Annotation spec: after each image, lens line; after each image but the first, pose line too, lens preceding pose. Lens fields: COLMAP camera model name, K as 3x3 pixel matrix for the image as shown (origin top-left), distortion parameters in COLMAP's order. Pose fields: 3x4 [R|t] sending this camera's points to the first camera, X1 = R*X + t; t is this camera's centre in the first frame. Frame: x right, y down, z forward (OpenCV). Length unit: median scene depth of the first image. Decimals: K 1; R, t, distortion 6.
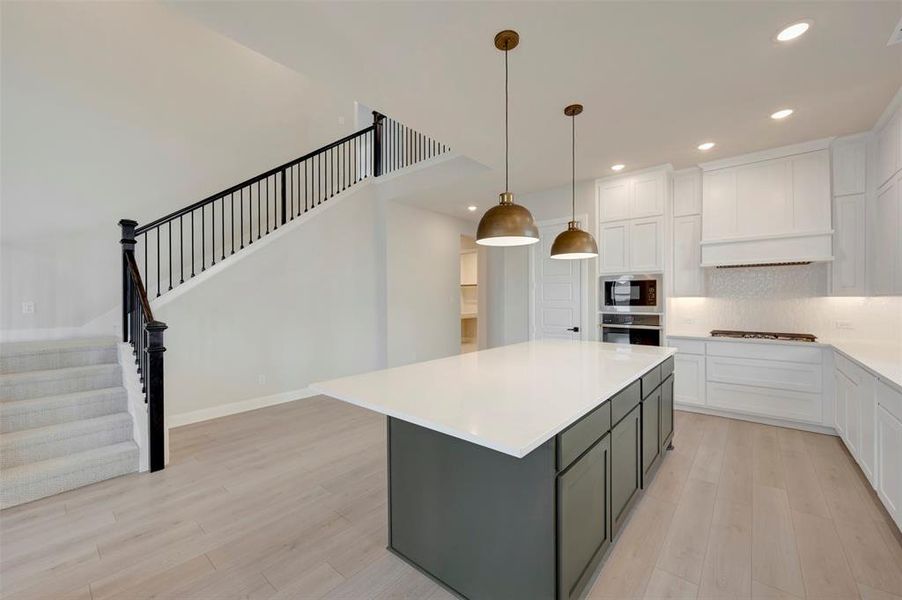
lens RADIAL K [[357.8, 0, 453.8], [0, 357.8, 300.2], [0, 0, 1]] dist [0.003560, -0.000430]
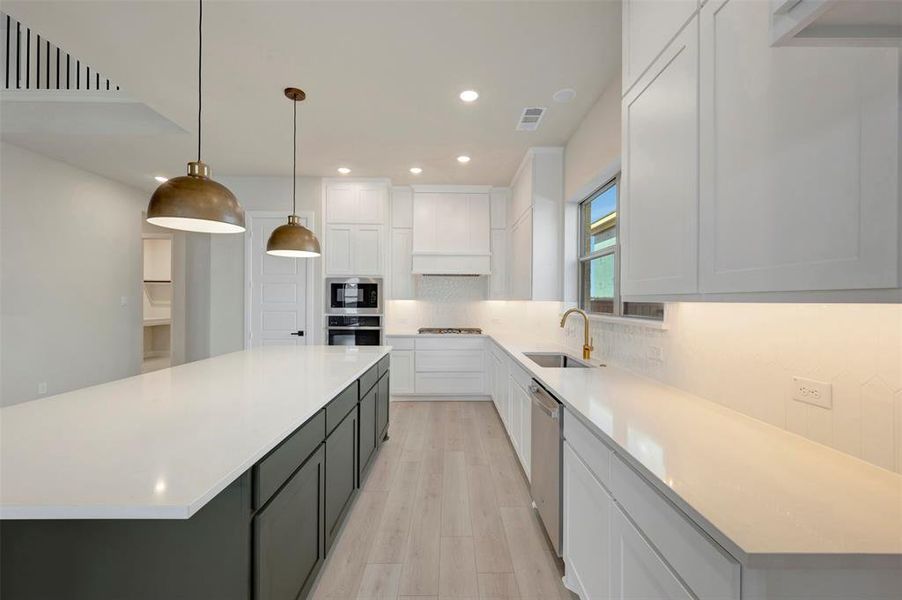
lens RADIAL K [[362.5, 0, 456.1], [0, 362.5, 299.9], [0, 0, 1]] dist [0.001811, 0.000264]
pose [[0.755465, 0.009764, 0.655116, 0.031149], [-0.006048, 0.999950, -0.007930, -0.000546], [-0.655161, 0.002029, 0.755487, 0.023098]]
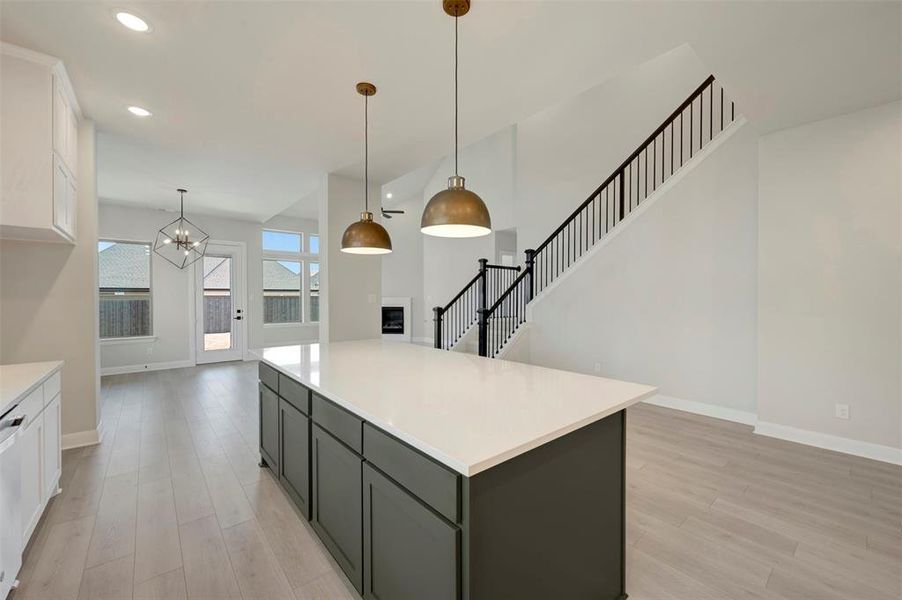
lens RADIAL K [[371.7, 0, 465.4], [0, 371.7, 301.2], [0, 0, 1]] dist [-0.001367, -0.001110]
pose [[-0.155795, 0.014655, -0.987681, 0.740413], [-0.003010, 0.999878, 0.015311, -0.003395], [0.987785, 0.005358, -0.155732, 0.812264]]
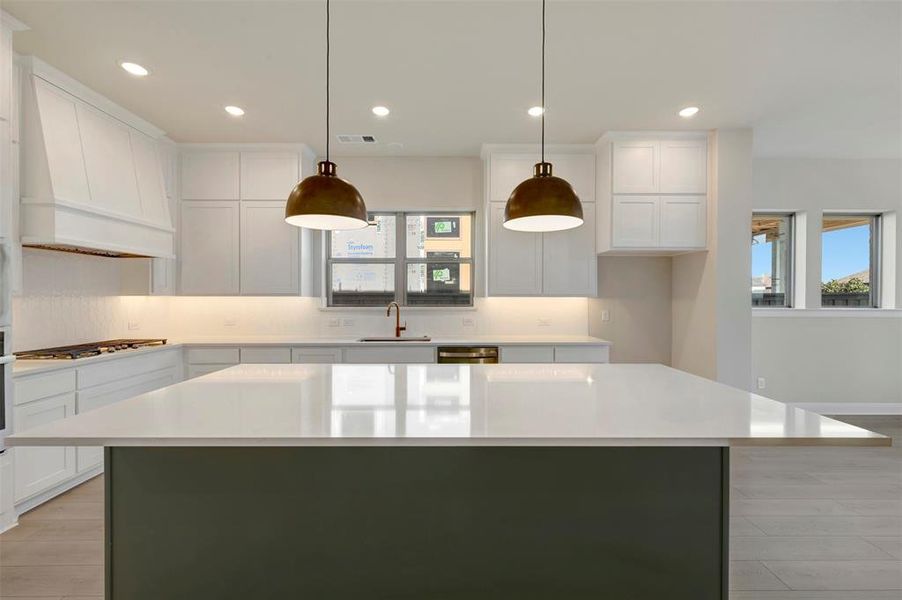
lens RADIAL K [[371.7, 0, 459.6], [0, 371.7, 303.0], [0, 0, 1]] dist [-0.001367, -0.001110]
pose [[-0.649701, -0.007280, 0.760155, -0.193099], [0.004185, 0.999905, 0.013153, -0.000229], [-0.760178, 0.011727, -0.649609, 0.874108]]
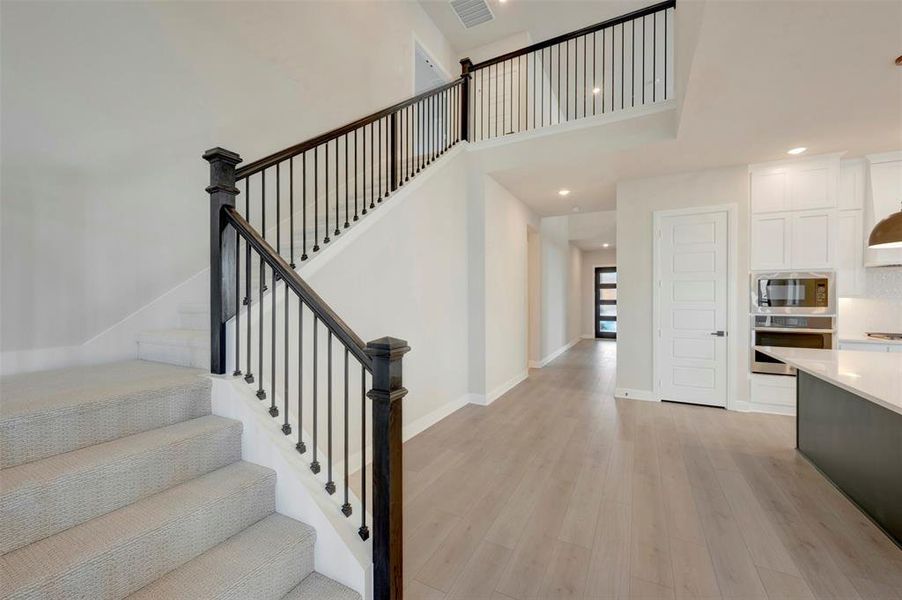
lens RADIAL K [[357.8, 0, 454.9], [0, 357.8, 299.0], [0, 0, 1]] dist [0.003560, -0.000430]
pose [[0.975979, 0.005256, 0.217801, -0.562134], [-0.004390, 0.999980, -0.004460, 0.003901], [-0.217821, 0.003396, 0.975983, 0.319527]]
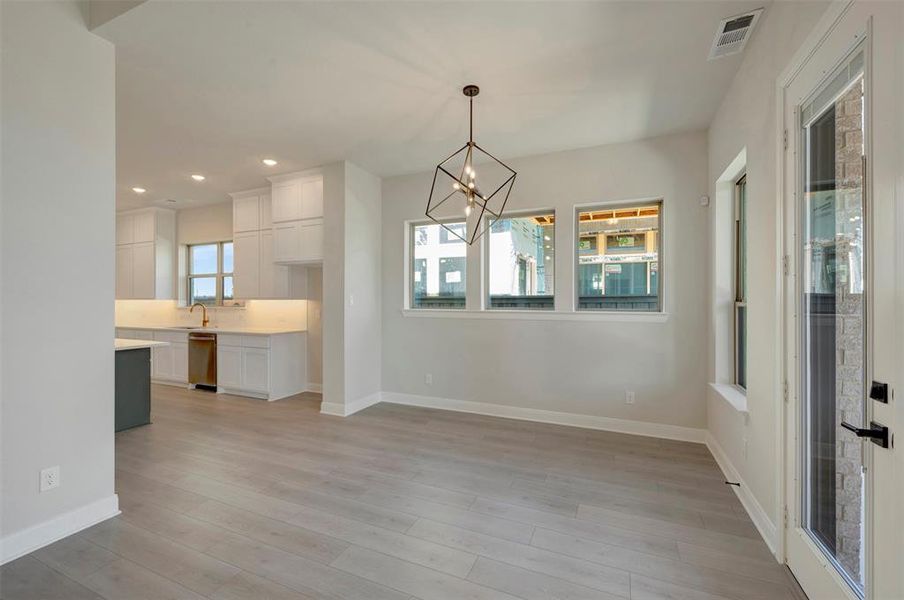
lens RADIAL K [[372.5, 0, 456.9], [0, 372.5, 301.9], [0, 0, 1]] dist [-0.001367, -0.001110]
pose [[-0.285118, 0.000623, 0.958492, -1.033588], [0.005725, 0.999983, 0.001053, 0.007682], [-0.958475, 0.005787, -0.285116, -0.164741]]
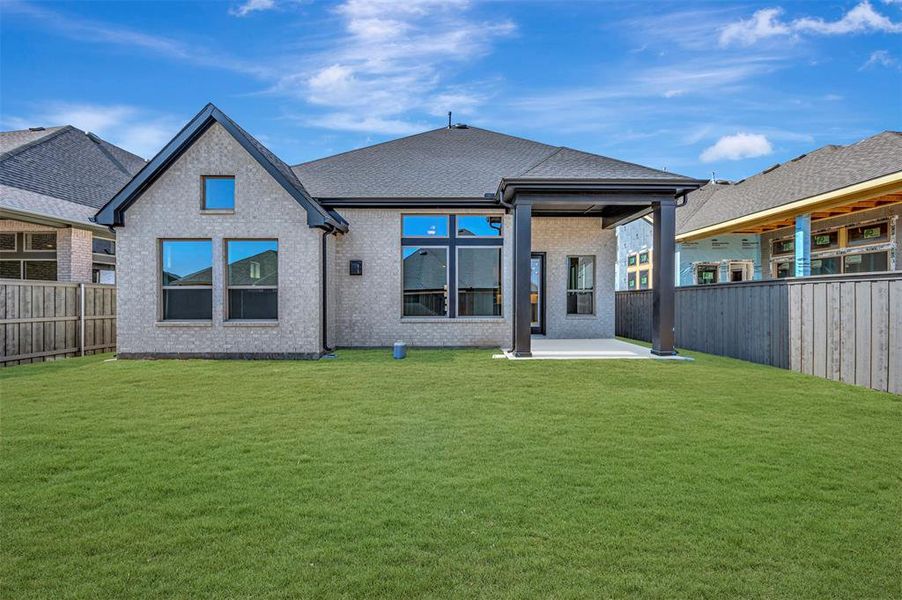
lens RADIAL K [[371.7, 0, 452.2], [0, 371.7, 301.9], [0, 0, 1]] dist [-0.001367, -0.001110]
pose [[0.761460, -0.007369, 0.648170, -2.958565], [0.013841, 0.999892, -0.004893, 0.063341], [-0.648064, 0.012697, 0.761480, -2.256688]]
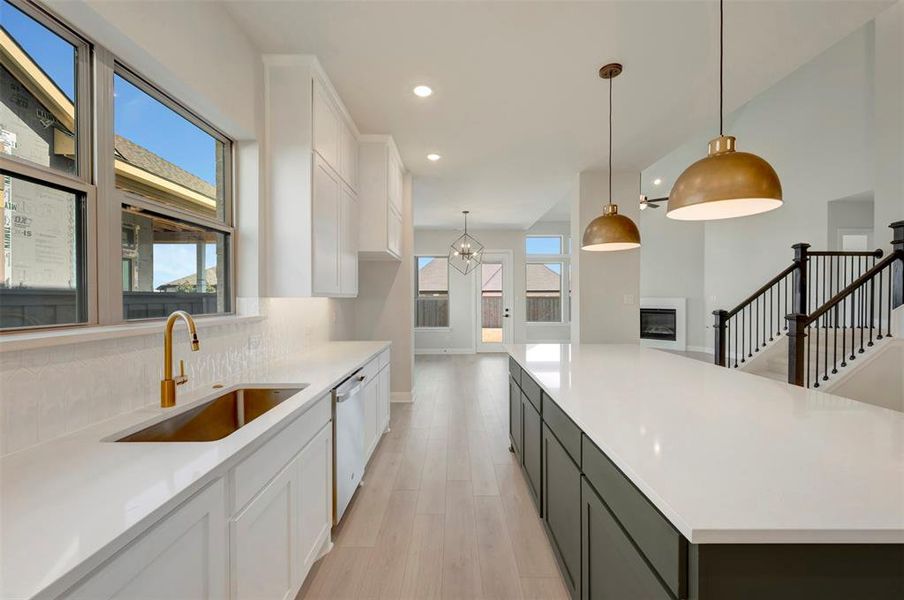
lens RADIAL K [[372.5, 0, 445.4], [0, 372.5, 300.3], [0, 0, 1]] dist [-0.001367, -0.001110]
pose [[-0.777990, 0.008389, -0.628221, 0.700950], [0.000896, 0.999925, 0.012243, -0.003065], [0.628276, 0.008962, -0.777939, 0.841988]]
